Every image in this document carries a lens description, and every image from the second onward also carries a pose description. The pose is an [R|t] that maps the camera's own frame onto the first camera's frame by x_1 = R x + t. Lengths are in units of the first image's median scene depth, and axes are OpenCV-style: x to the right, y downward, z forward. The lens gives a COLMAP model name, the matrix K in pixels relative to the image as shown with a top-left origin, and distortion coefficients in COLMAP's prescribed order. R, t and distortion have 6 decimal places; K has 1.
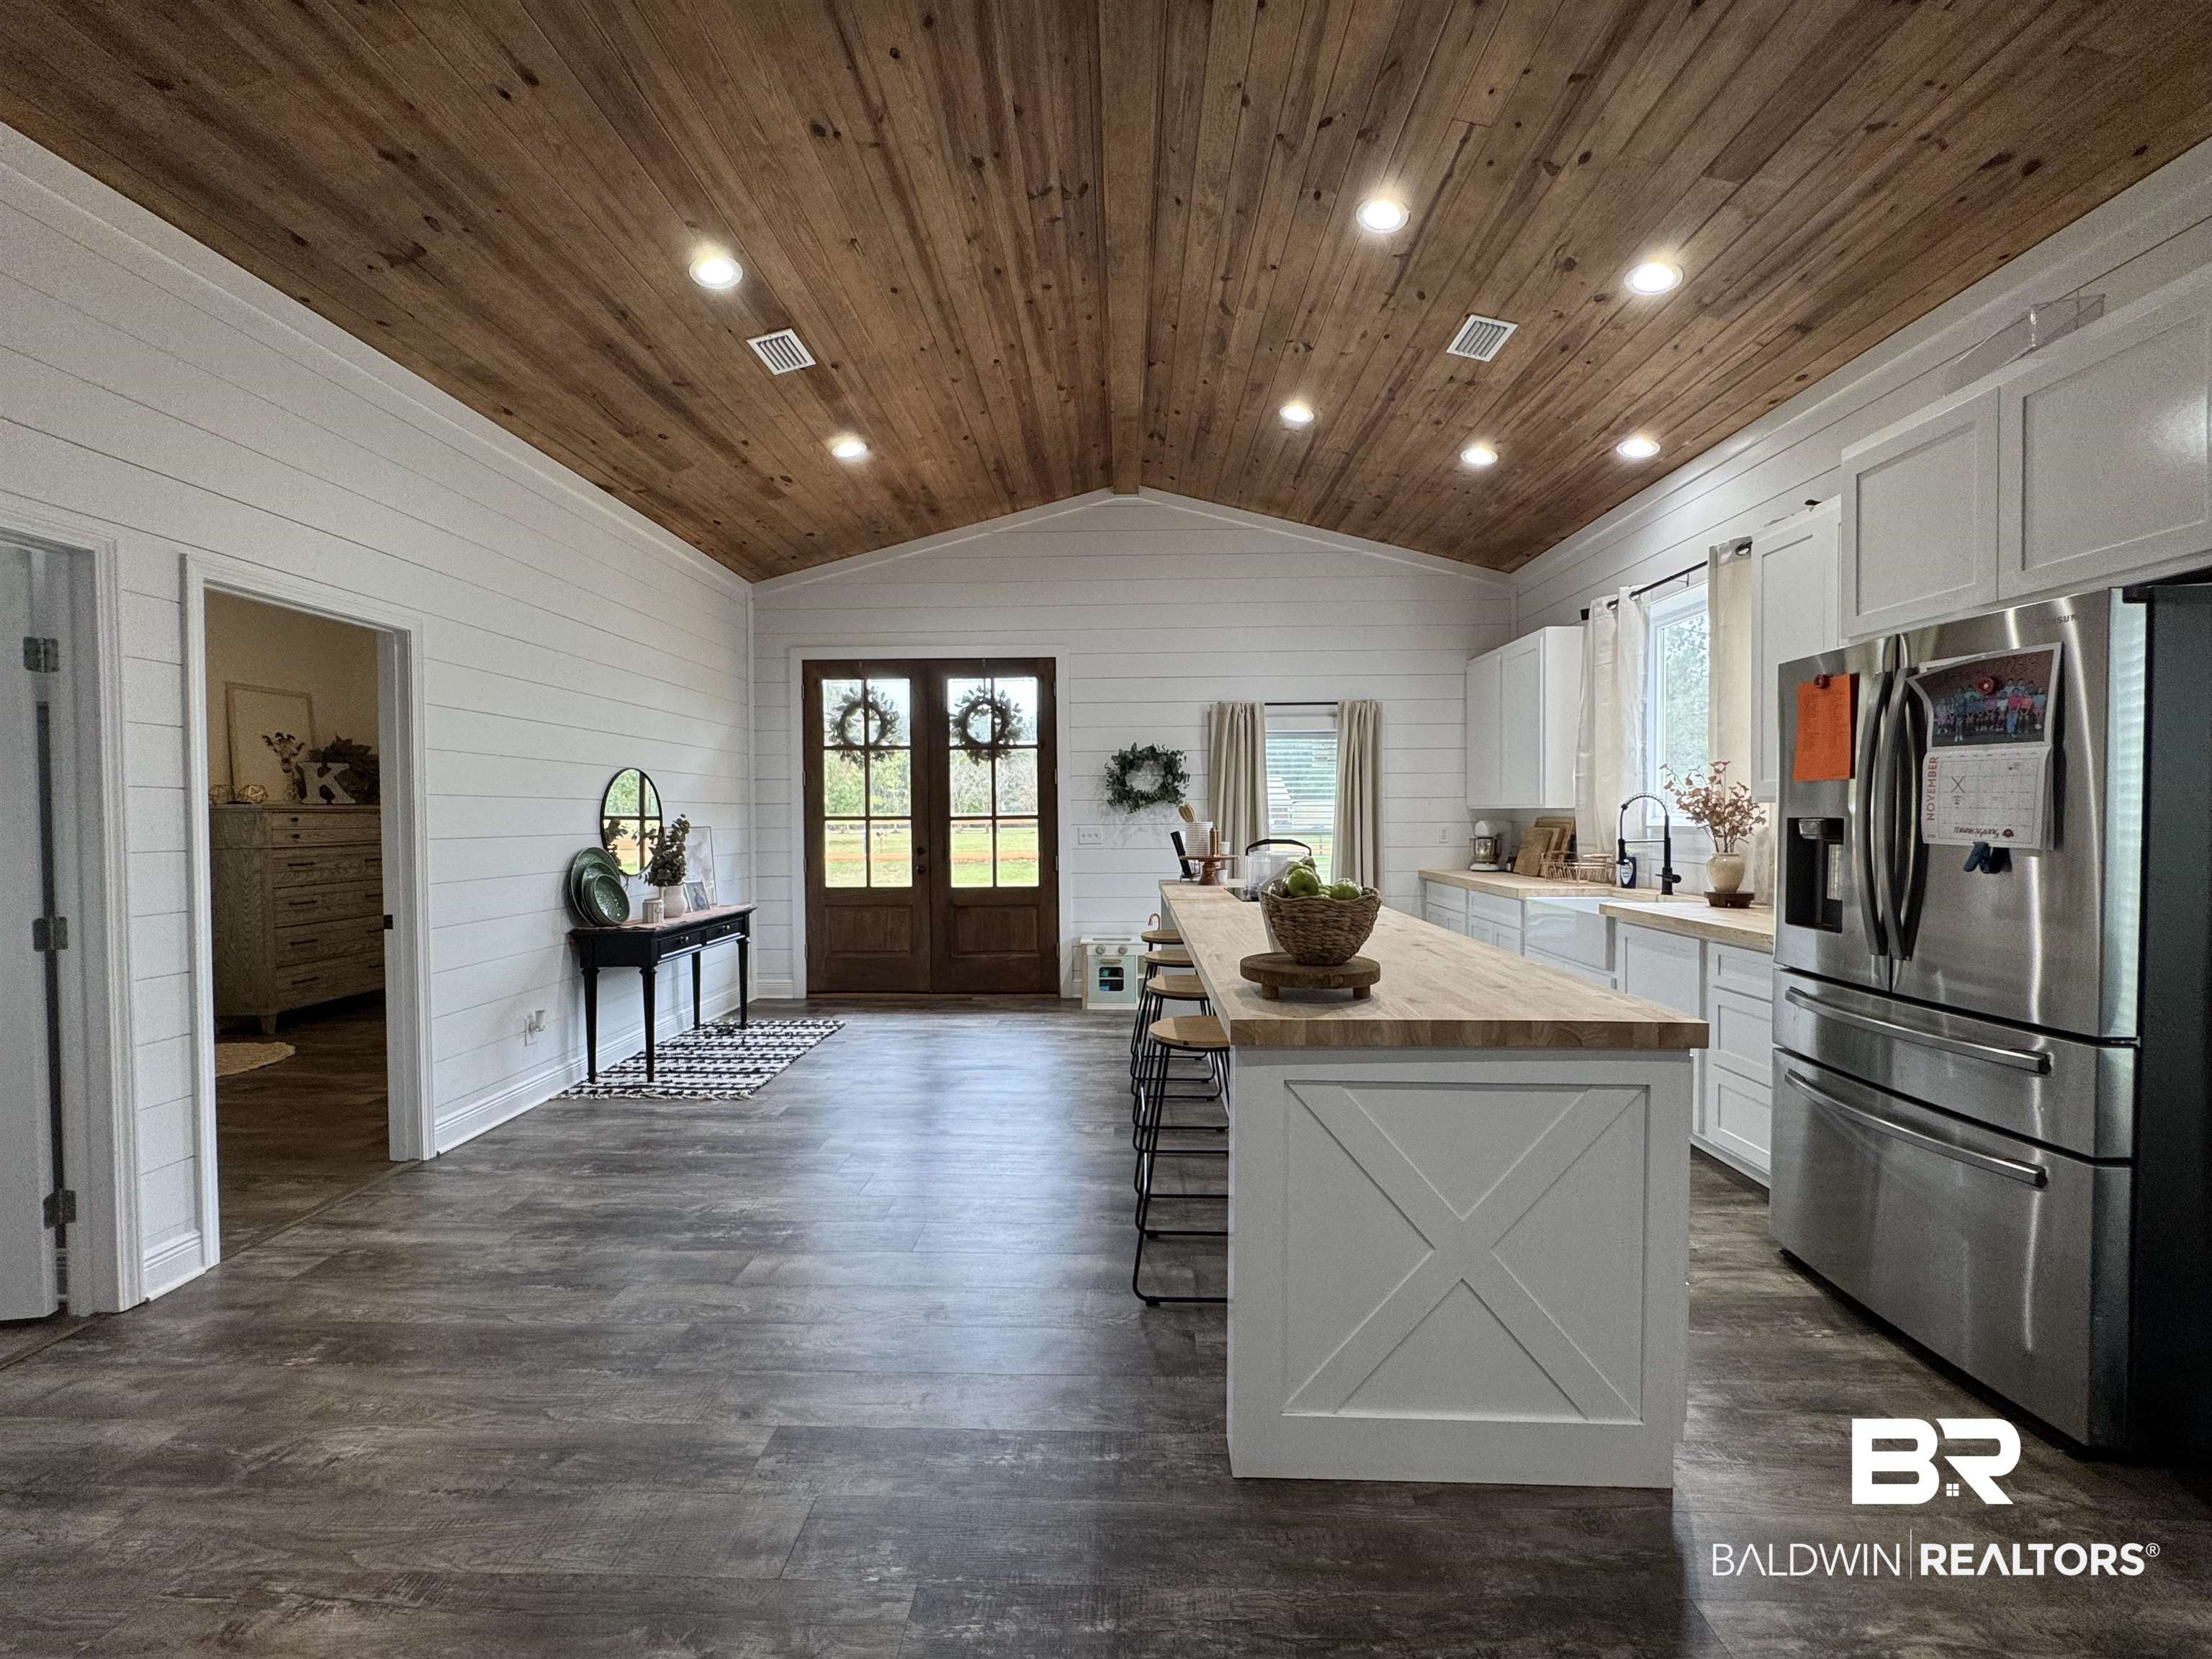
lens RADIAL K [[885.6, 0, 1104.1], [0, 885.6, 829.5], [0, 0, 1]] dist [-0.005137, 0.001014]
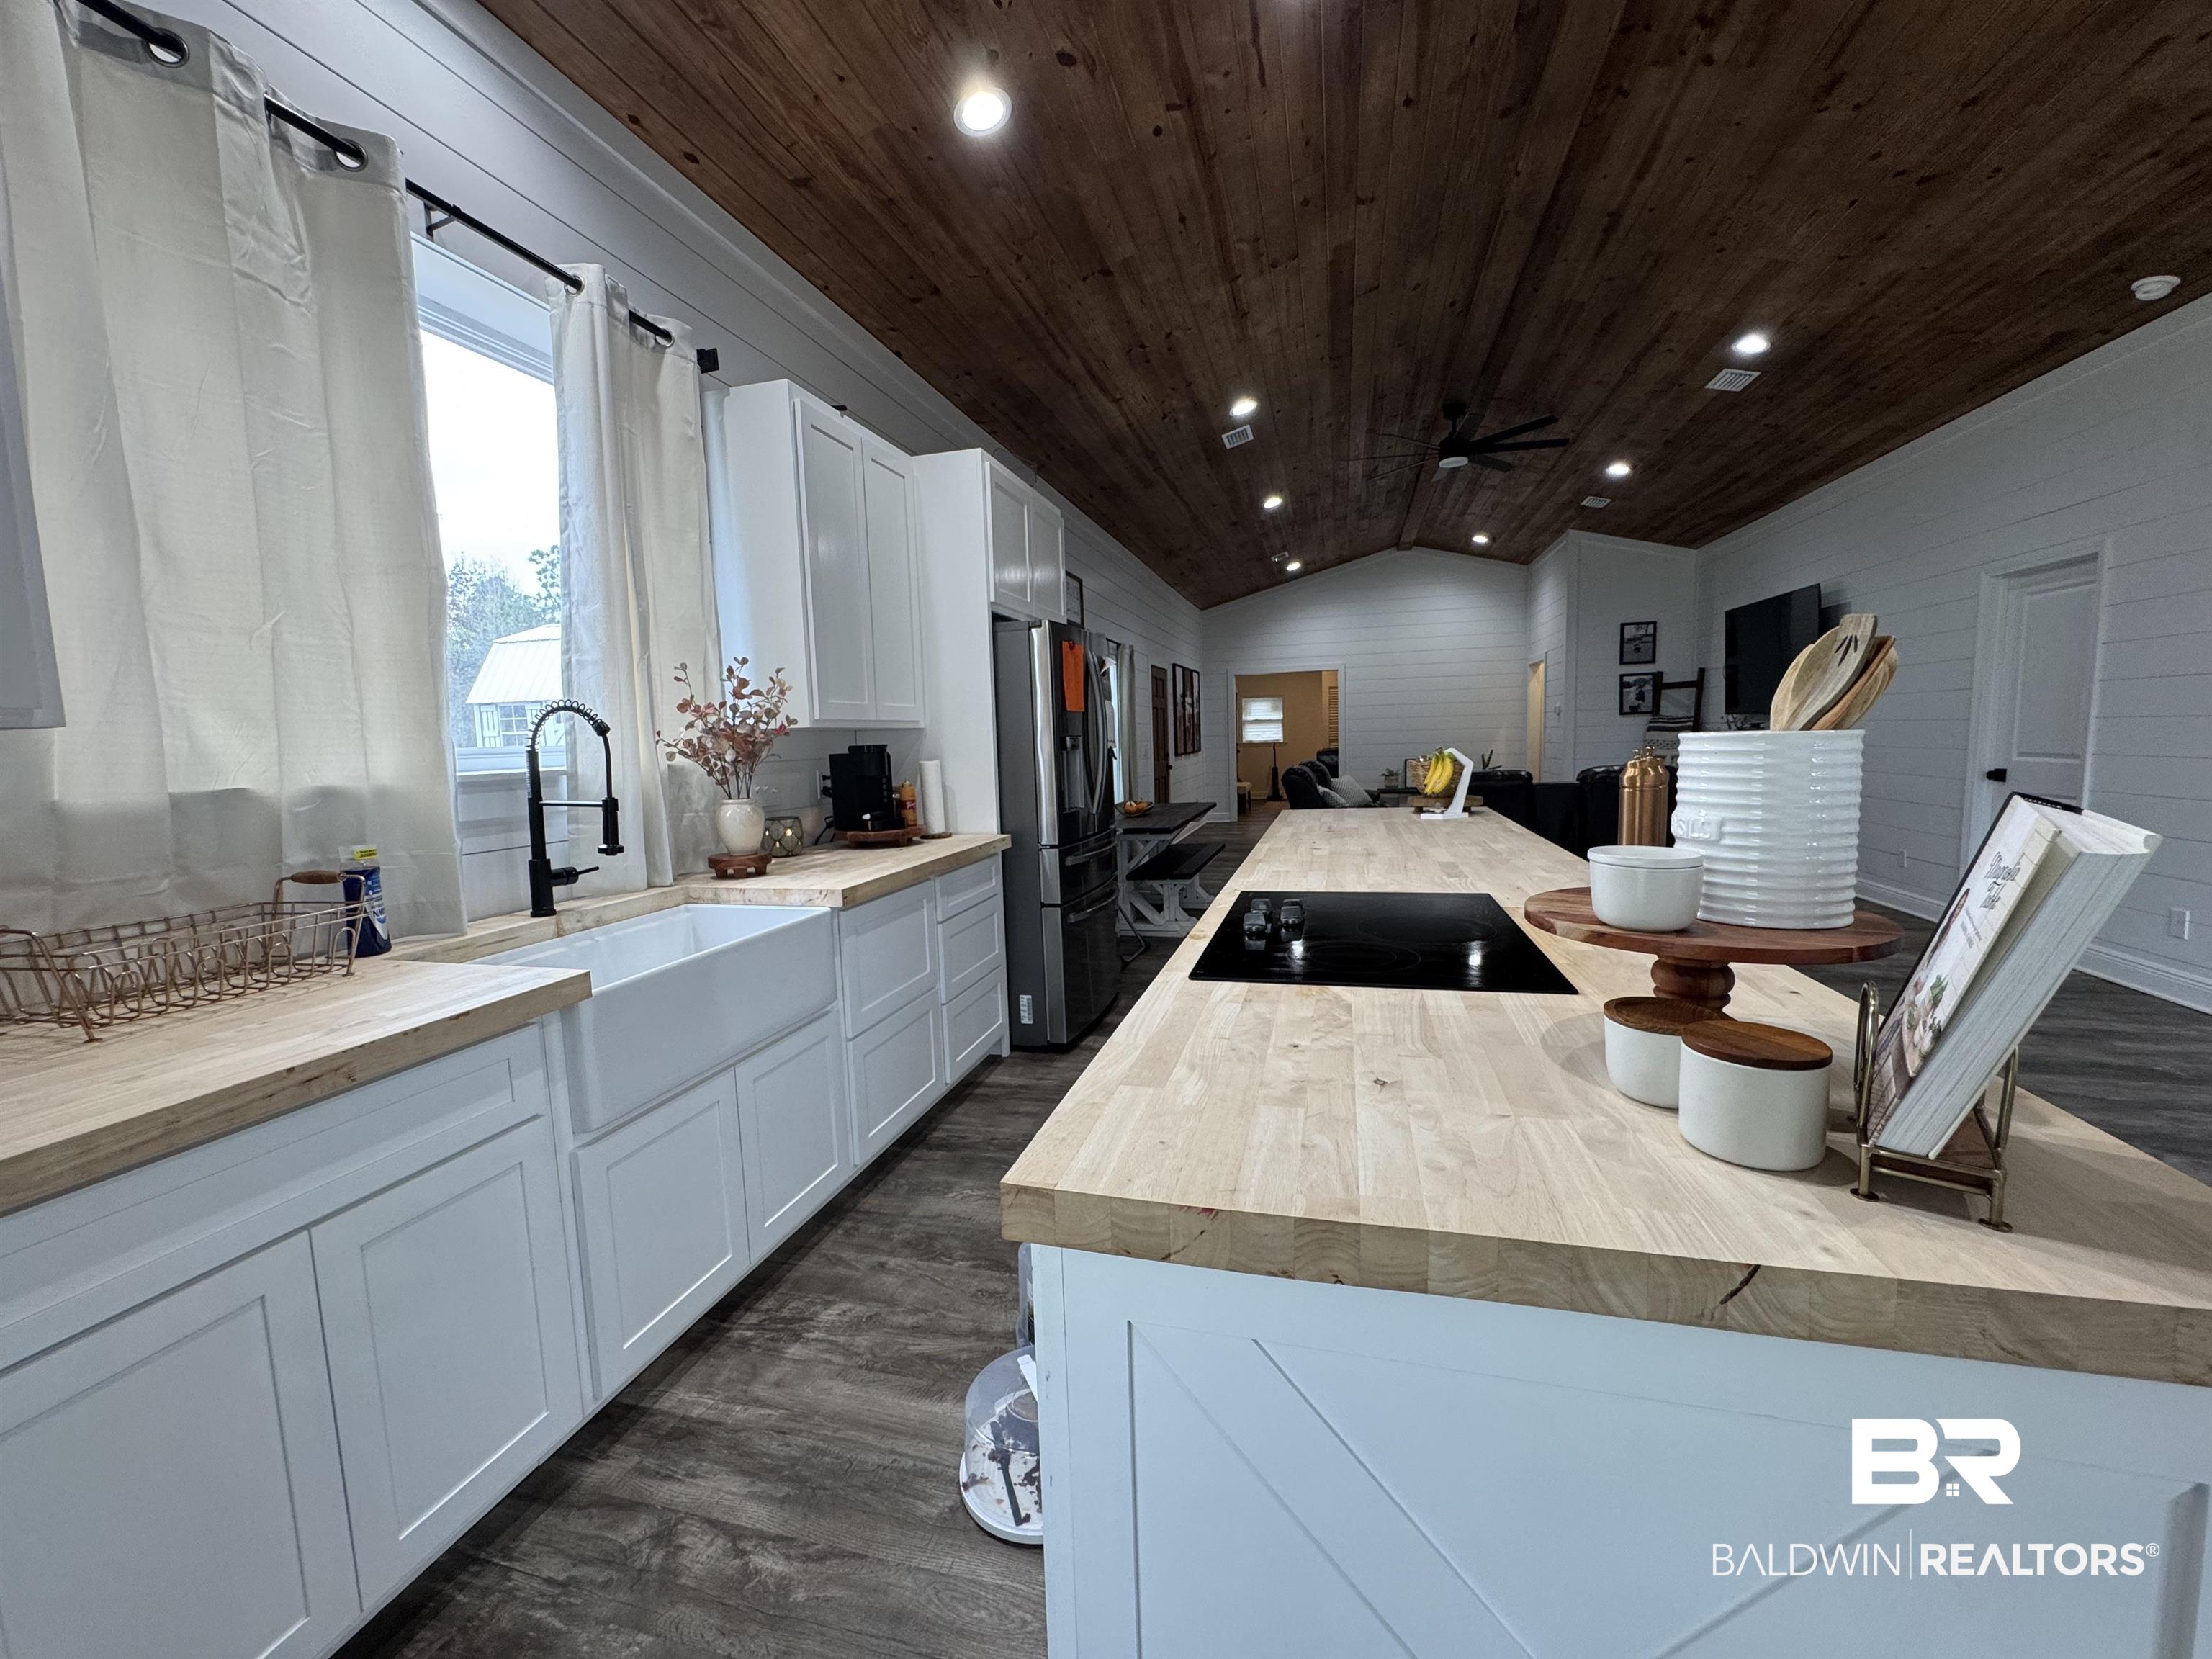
lens RADIAL K [[885.6, 0, 1104.1], [0, 885.6, 829.5], [0, 0, 1]] dist [-0.005137, 0.001014]
pose [[-0.971463, 0.011941, 0.236889, 0.159246], [0.040918, 0.992195, 0.117791, -0.012067], [-0.233633, 0.124123, -0.964370, 0.972769]]
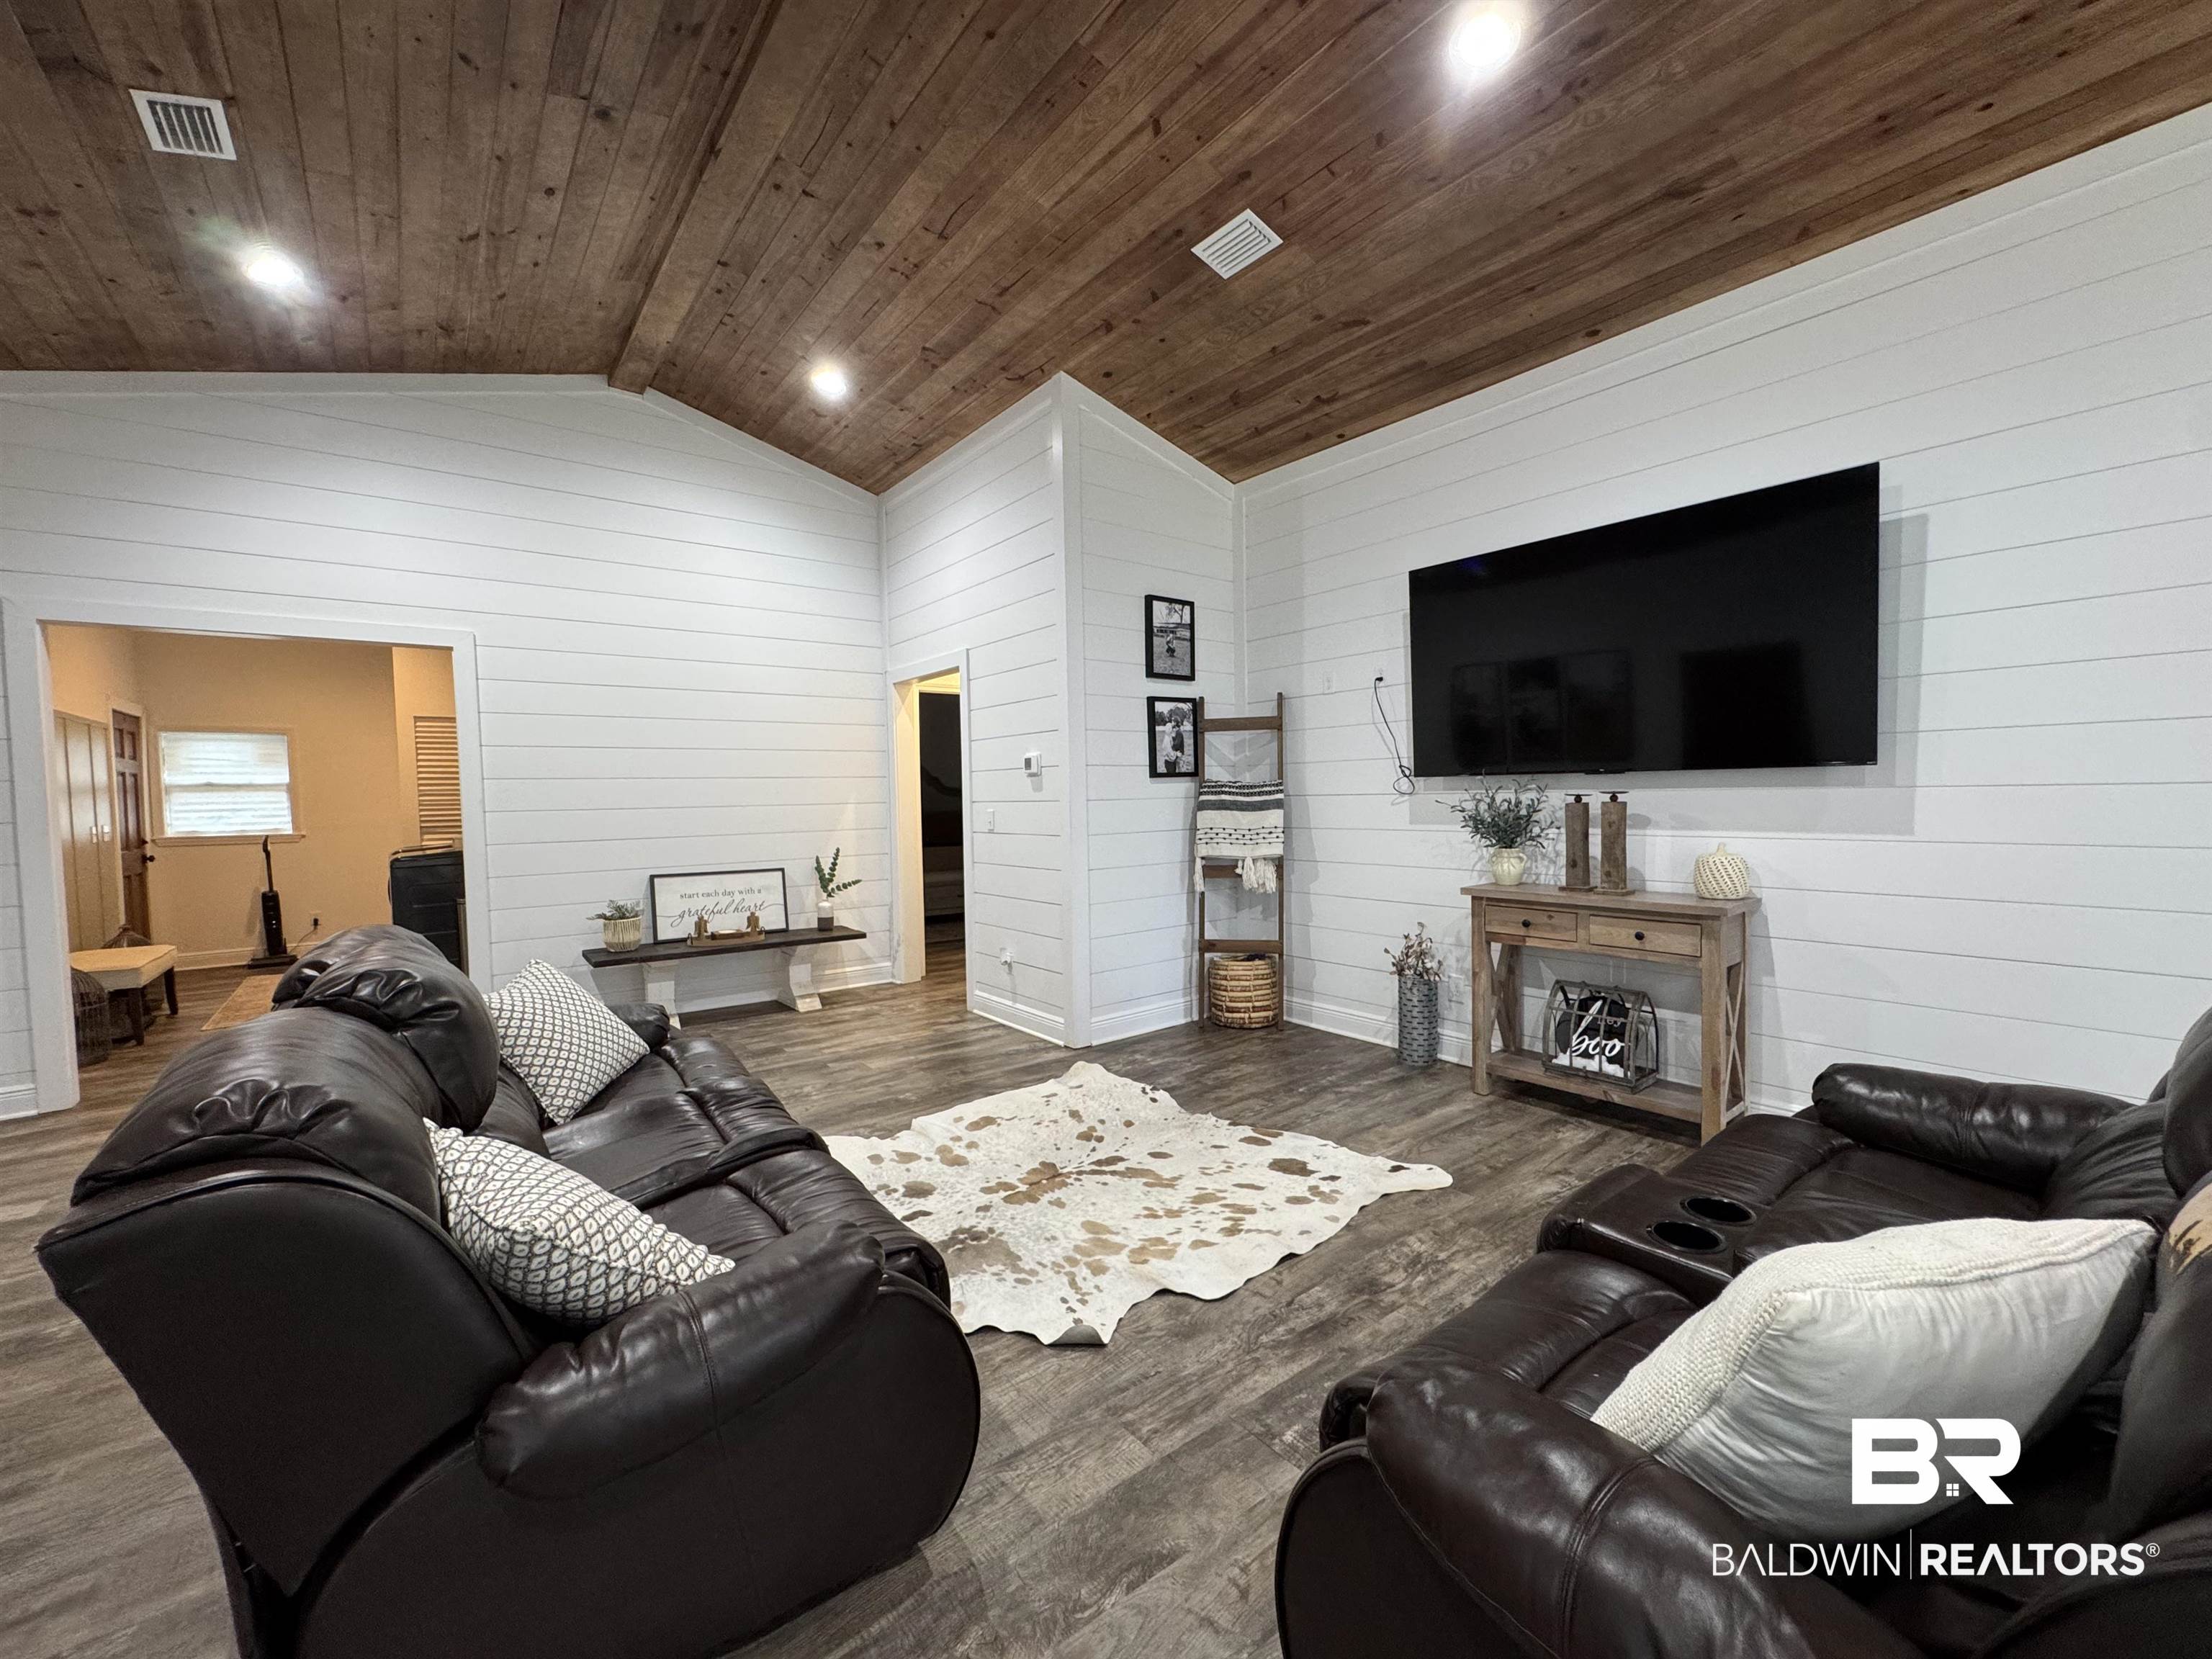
lens RADIAL K [[885.6, 0, 1104.1], [0, 885.6, 829.5], [0, 0, 1]] dist [-0.005137, 0.001014]
pose [[-0.774239, 0.049045, -0.630990, 0.167333], [0.016935, 0.998241, 0.056811, 0.008496], [0.632667, 0.033299, -0.773708, -0.175061]]
